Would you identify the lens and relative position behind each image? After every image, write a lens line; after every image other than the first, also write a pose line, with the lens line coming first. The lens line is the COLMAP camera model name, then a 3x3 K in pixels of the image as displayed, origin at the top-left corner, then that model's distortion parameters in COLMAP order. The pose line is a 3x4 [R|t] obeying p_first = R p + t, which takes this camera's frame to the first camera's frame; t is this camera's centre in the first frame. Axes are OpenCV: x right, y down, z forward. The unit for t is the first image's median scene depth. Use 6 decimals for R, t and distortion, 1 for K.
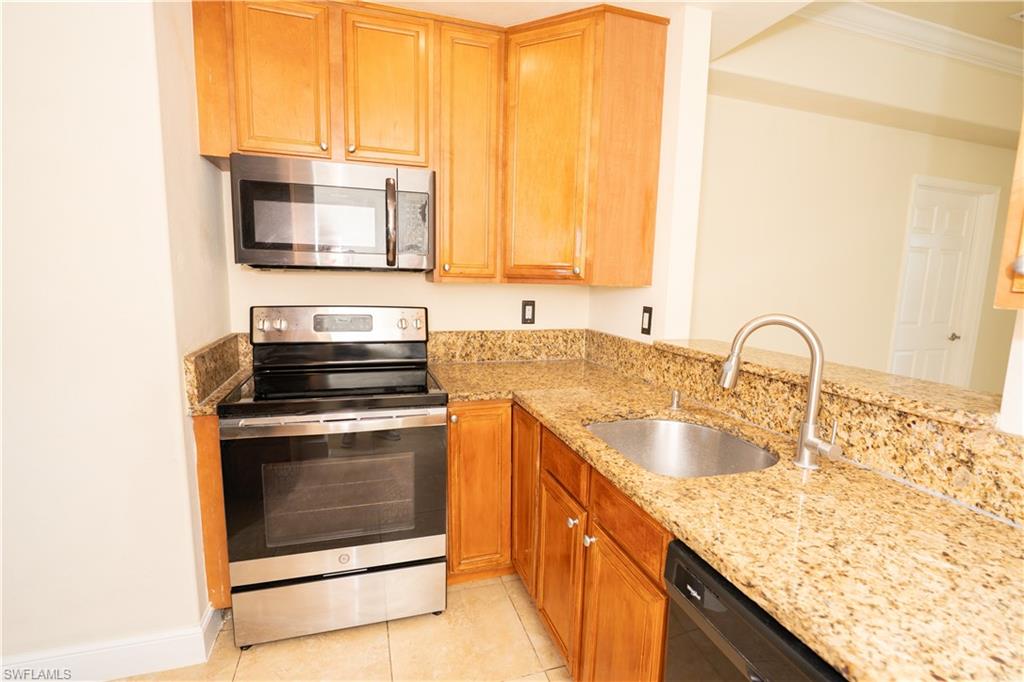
lens RADIAL K [[482.7, 0, 518.8], [0, 482.7, 343.9], [0, 0, 1]] dist [-0.002897, -0.000276]
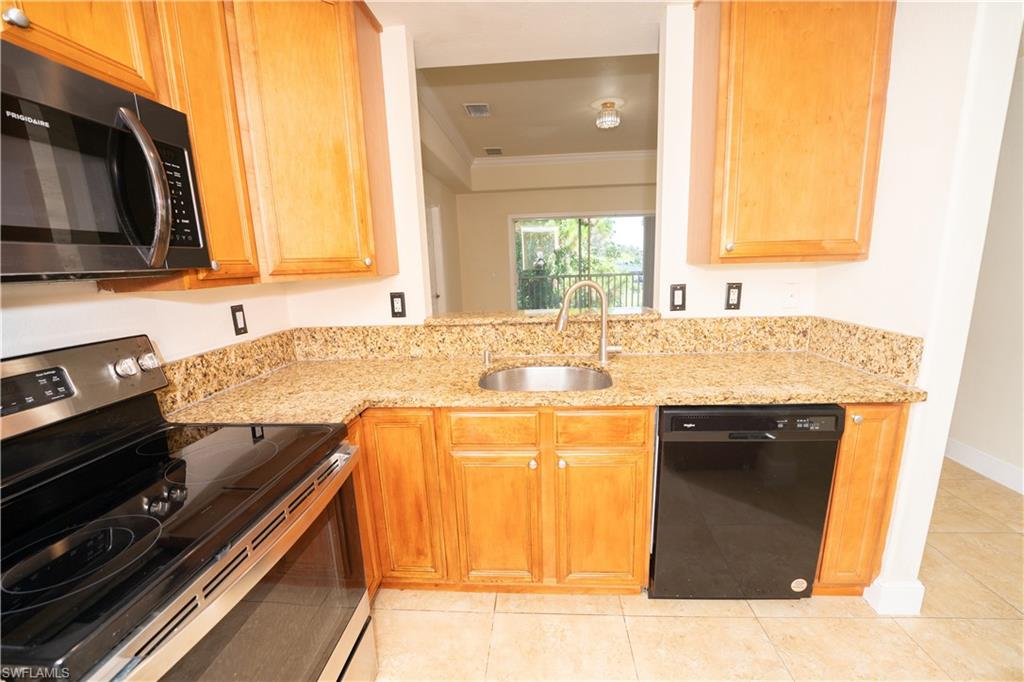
lens RADIAL K [[415.8, 0, 514.6], [0, 415.8, 346.7], [0, 0, 1]] dist [-0.025029, 0.000414]
pose [[0.371394, -0.223602, 0.901148, -0.527279], [0.173305, 0.970206, 0.169312, -0.071823], [-0.912158, 0.093292, 0.399080, 0.391399]]
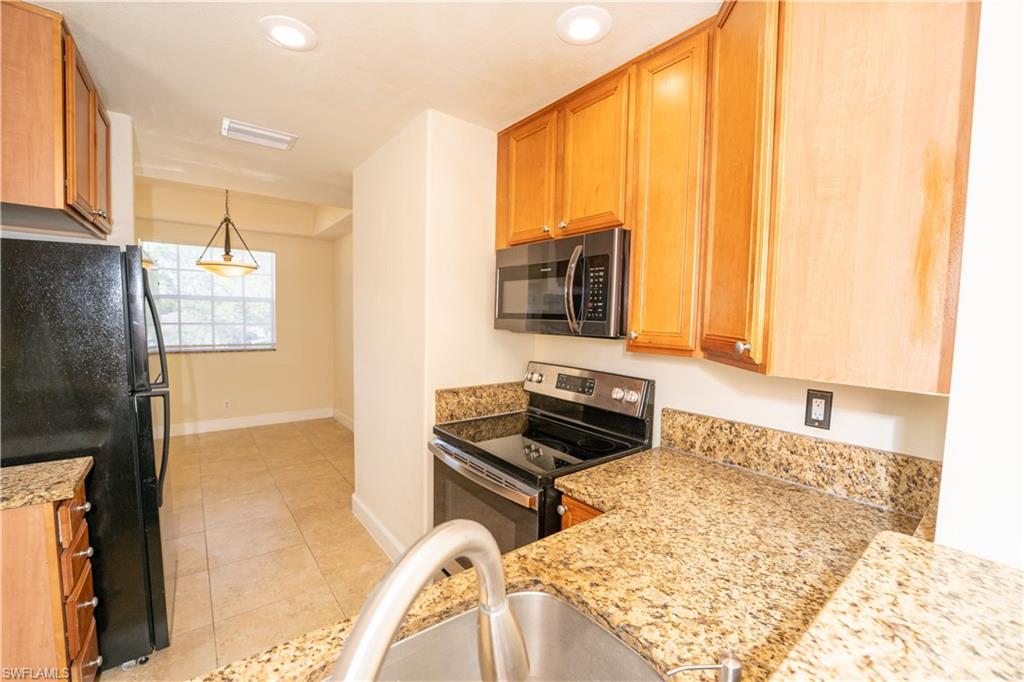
lens RADIAL K [[421.0, 0, 512.8], [0, 421.0, 344.7], [0, 0, 1]] dist [-0.018890, 0.000012]
pose [[0.337658, 0.045448, -0.940171, 0.466377], [-0.143970, 0.989575, -0.003870, -0.108042], [0.930194, 0.136663, 0.340681, 0.549120]]
